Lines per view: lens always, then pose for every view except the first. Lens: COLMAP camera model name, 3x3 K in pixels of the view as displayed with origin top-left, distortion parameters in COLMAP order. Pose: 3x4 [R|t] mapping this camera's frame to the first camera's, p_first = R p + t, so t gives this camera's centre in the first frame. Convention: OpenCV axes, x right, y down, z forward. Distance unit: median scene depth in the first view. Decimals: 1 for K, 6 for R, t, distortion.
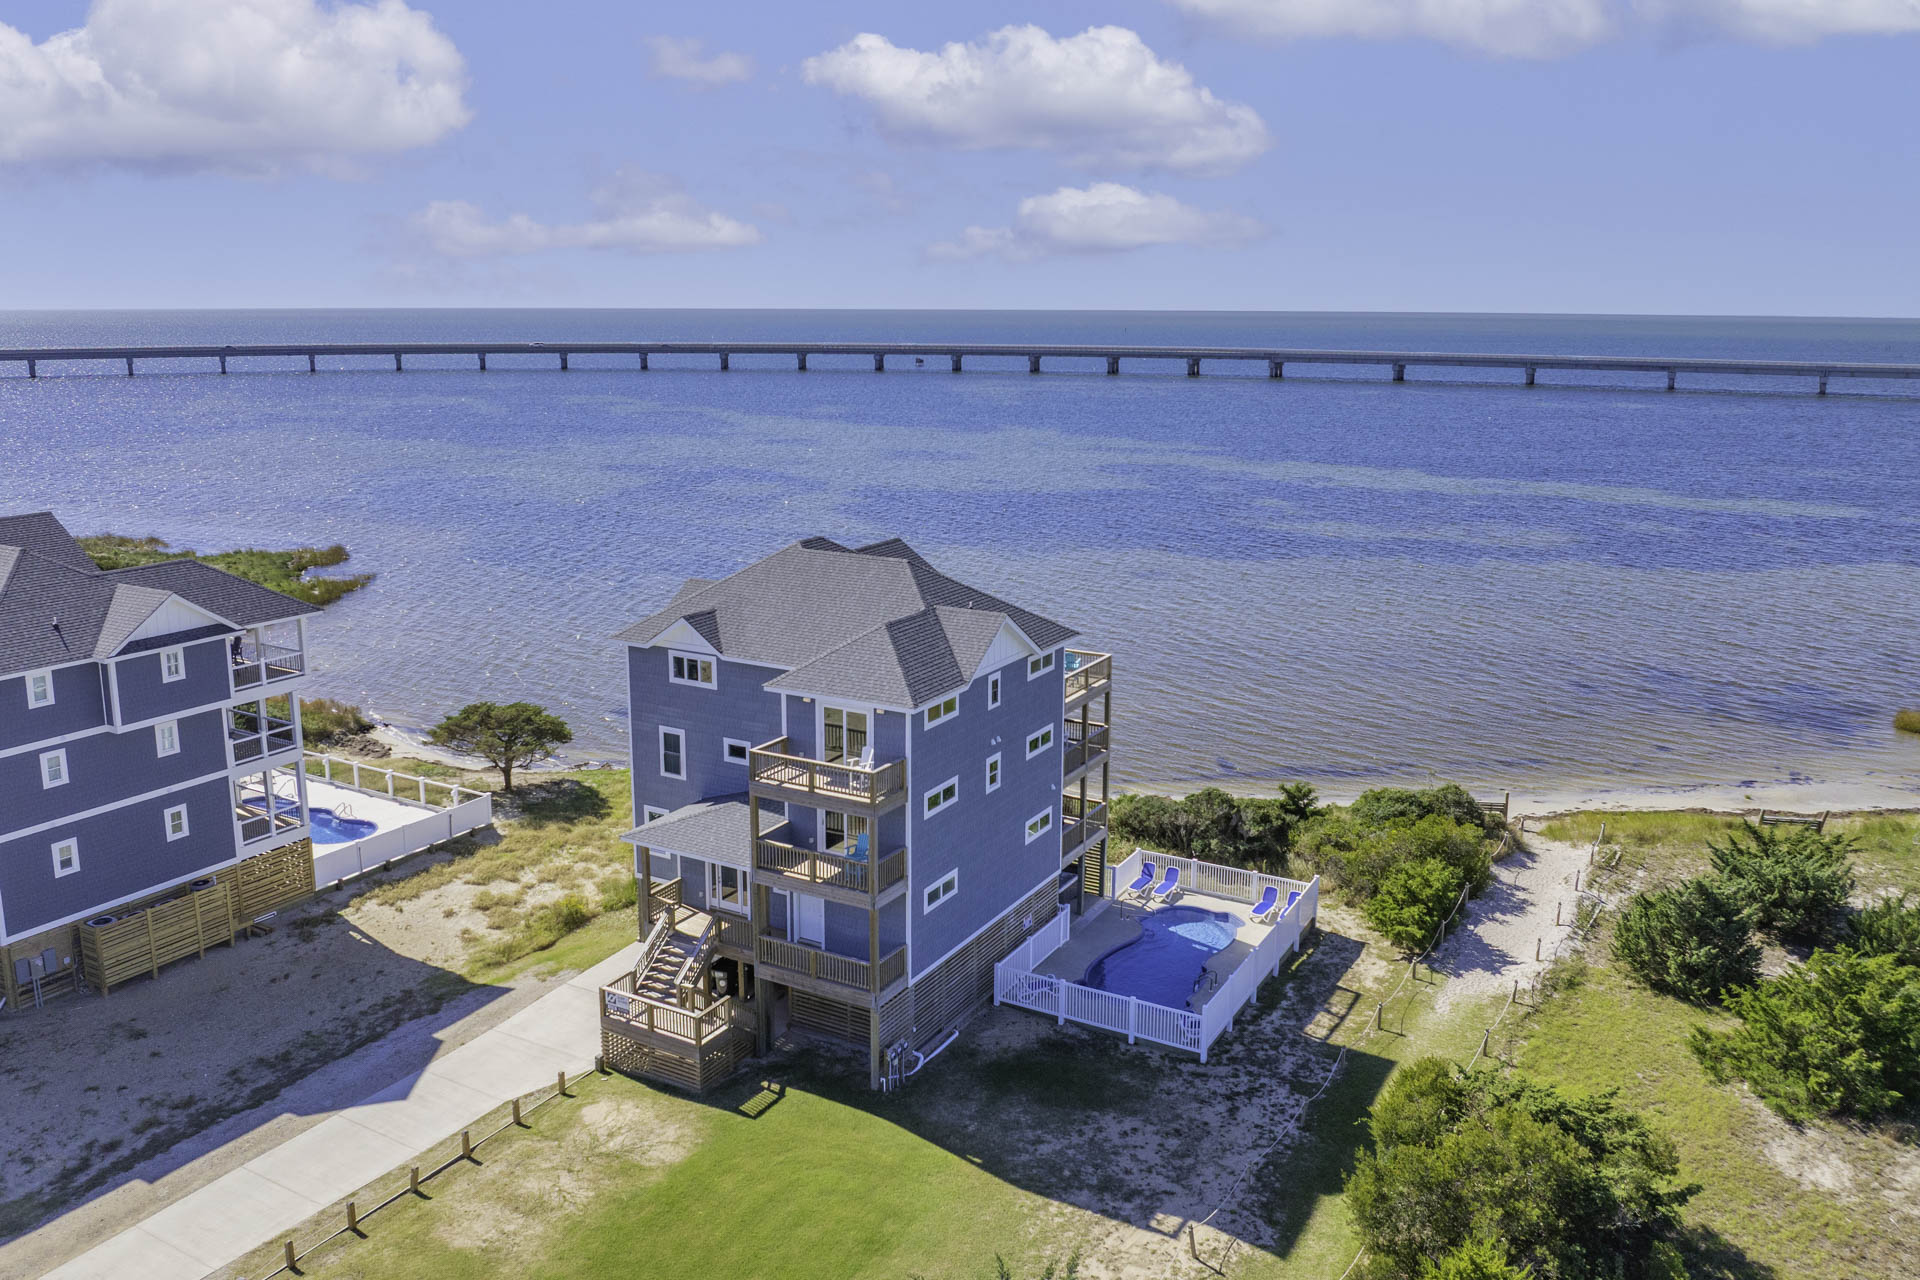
lens RADIAL K [[1449.6, 0, 960.8], [0, 1449.6, 613.3], [0, 0, 1]] dist [-0.038273, 0.000357]
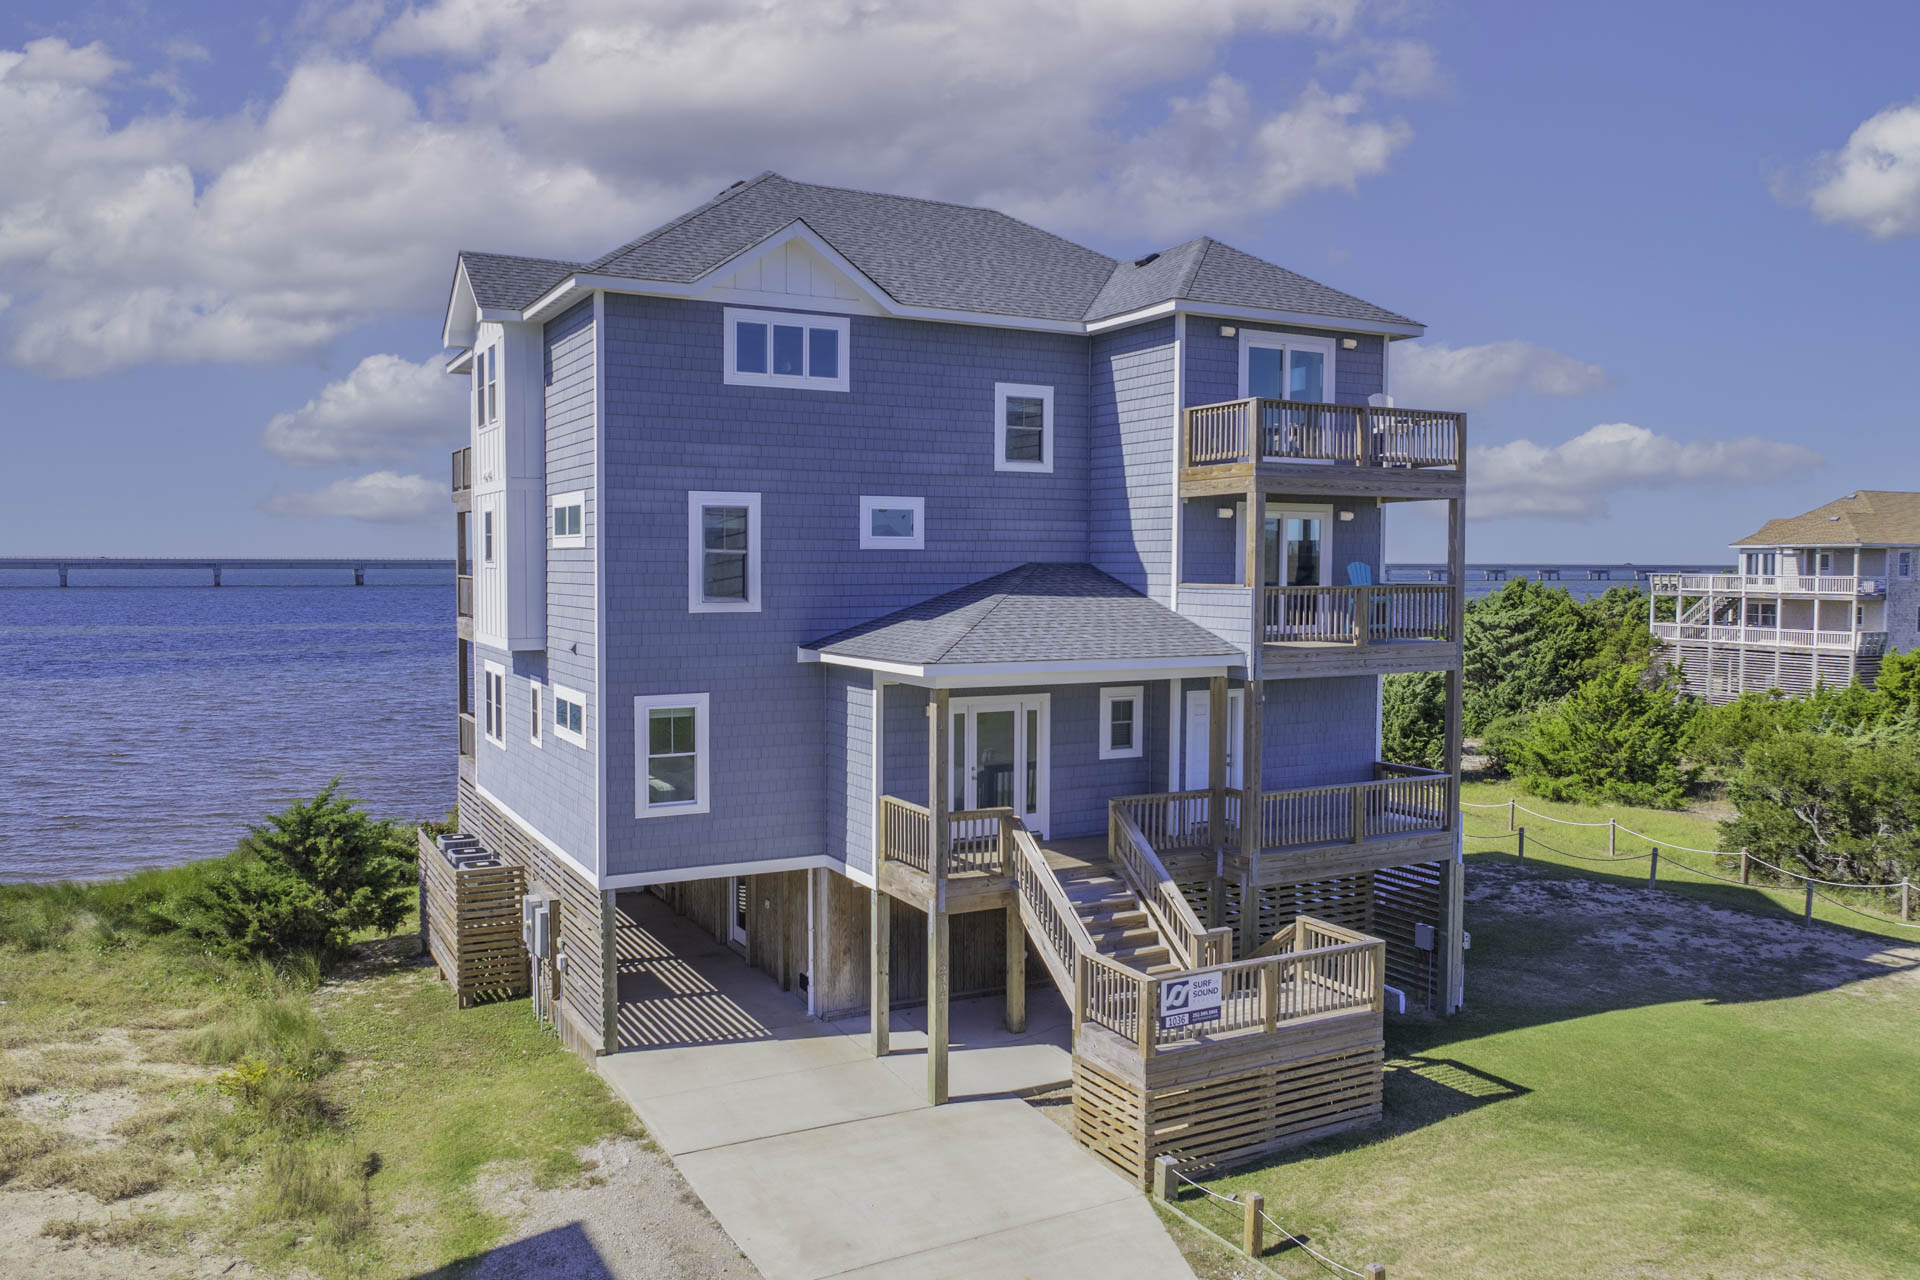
lens RADIAL K [[1449.6, 0, 960.8], [0, 1449.6, 613.3], [0, 0, 1]] dist [-0.038273, 0.000357]
pose [[0.540741, -0.043456, 0.840066, -0.526636], [0.170328, 0.983634, -0.058755, 0.152040], [-0.823764, 0.174858, 0.539293, 0.704803]]
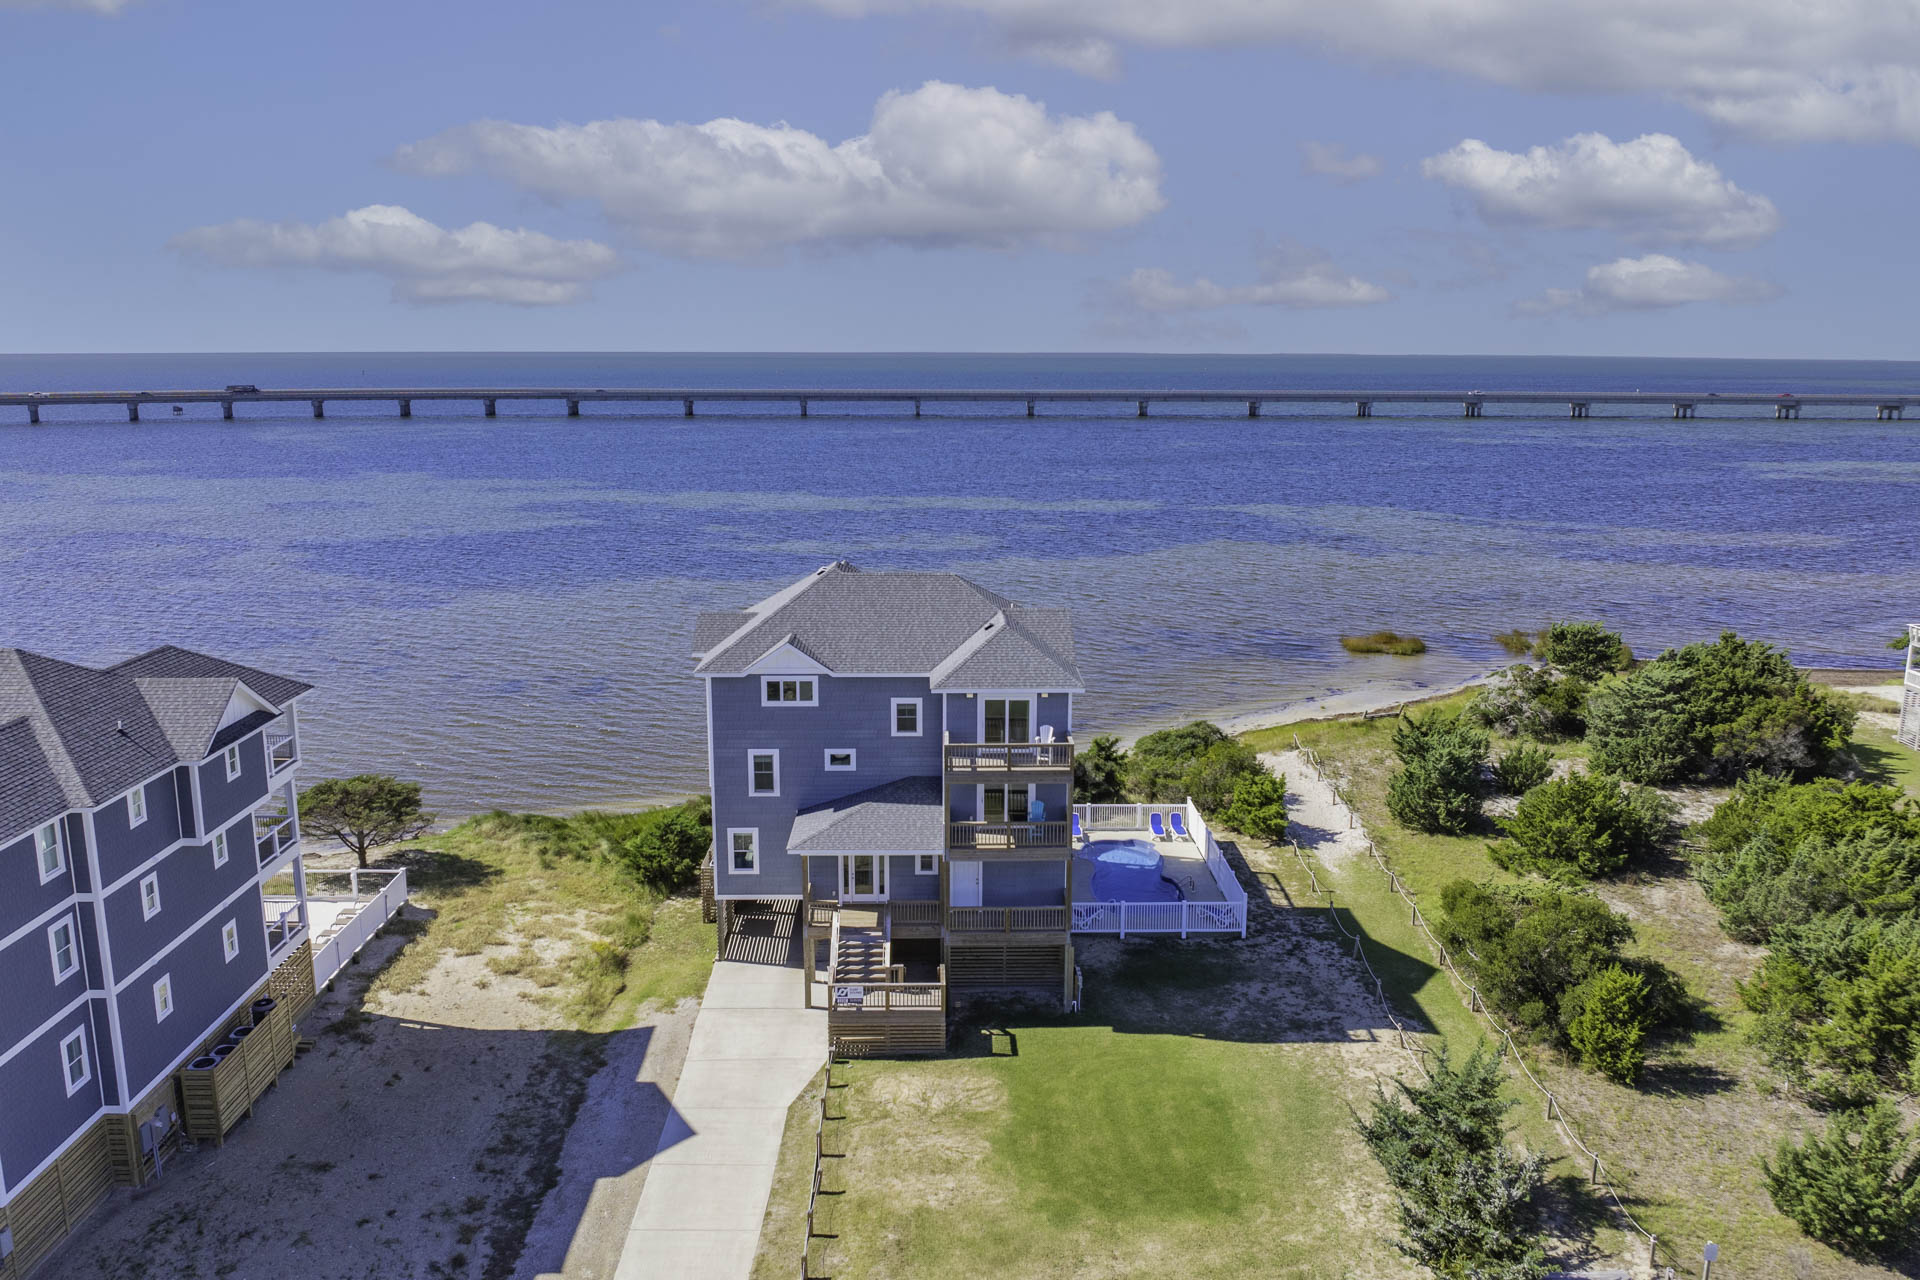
lens RADIAL K [[1390.9, 0, 954.3], [0, 1390.9, 584.6], [0, 0, 1]] dist [-0.027883, -0.003083]
pose [[0.861399, -0.085717, 0.500643, -0.578407], [0.105445, 0.994362, -0.011180, -0.015416], [-0.496862, 0.062421, 0.865582, 0.029107]]
